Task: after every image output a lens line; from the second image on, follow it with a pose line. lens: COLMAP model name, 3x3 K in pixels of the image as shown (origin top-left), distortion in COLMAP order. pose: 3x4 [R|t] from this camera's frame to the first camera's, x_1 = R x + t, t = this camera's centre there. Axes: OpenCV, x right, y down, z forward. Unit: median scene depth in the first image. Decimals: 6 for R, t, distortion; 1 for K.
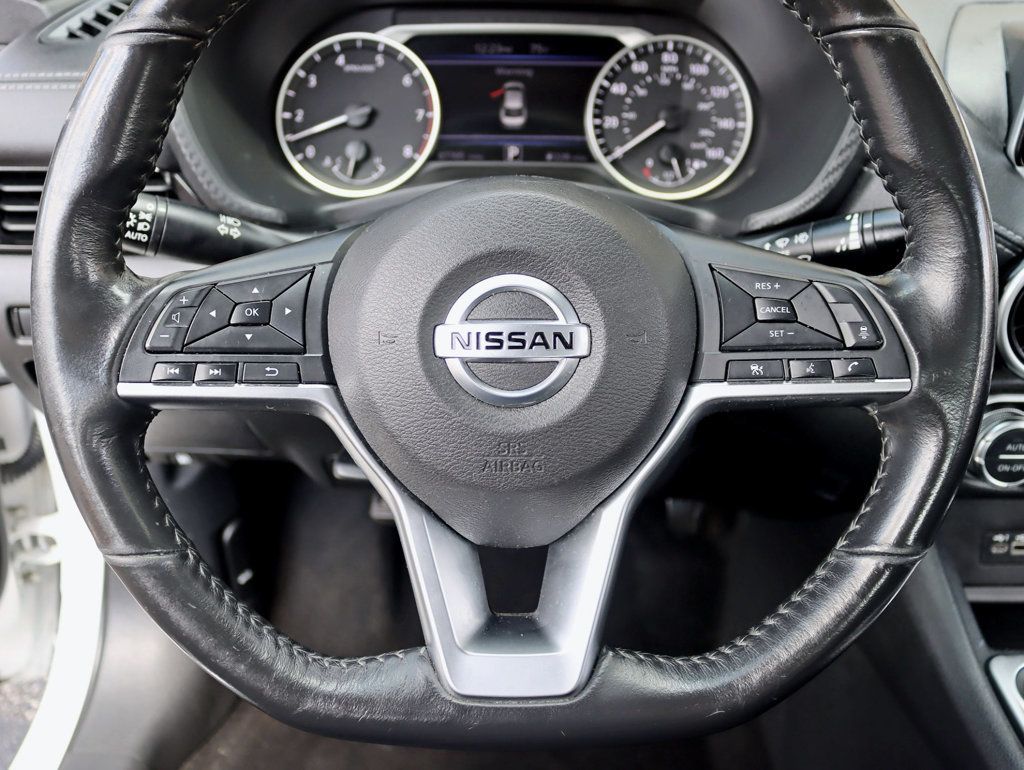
lens RADIAL K [[928.1, 0, 493.8], [0, 928.1, 350.4], [0, 0, 1]] dist [-0.134277, 0.049581]
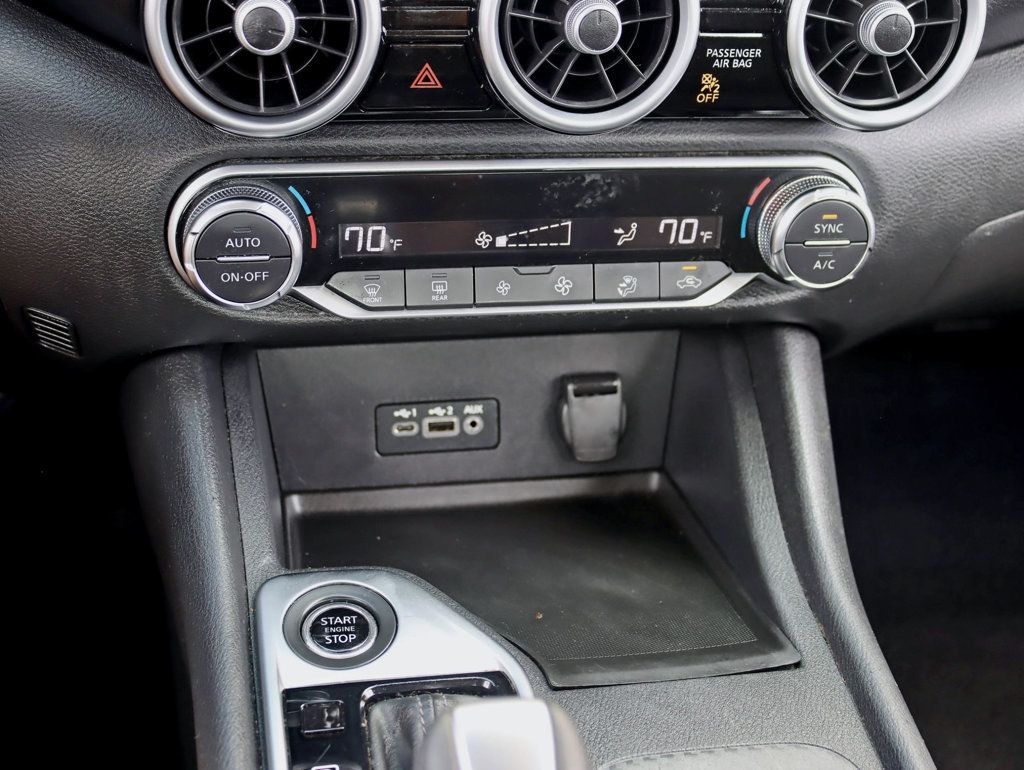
lens RADIAL K [[1339.9, 0, 517.6], [0, 1339.9, 383.0], [0, 0, 1]] dist [-0.082369, 0.000000]
pose [[0.981837, -0.055106, 0.181545, 0.487820], [0.038822, 0.994996, 0.092063, 0.103883], [-0.185710, -0.083343, 0.979064, 0.013481]]
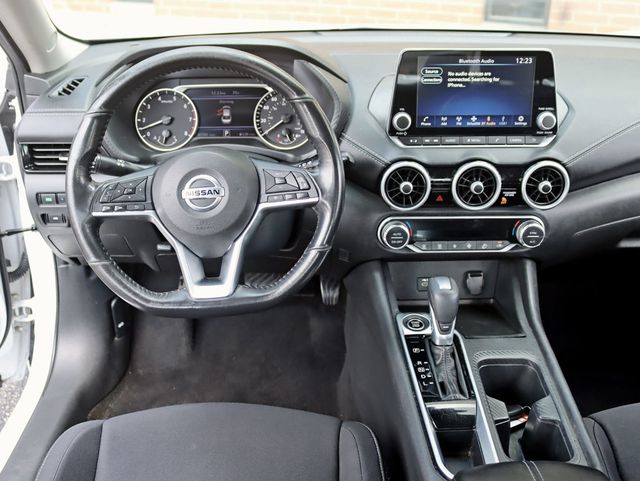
lens RADIAL K [[709.8, 0, 321.4], [0, 709.8, 237.9], [0, 0, 1]] dist [-0.110915, 0.000000]
pose [[0.999010, -0.020184, 0.039655, 0.207188], [0.020978, 0.999586, -0.019716, 0.129487], [-0.039240, 0.020528, 0.999019, -1.017620]]
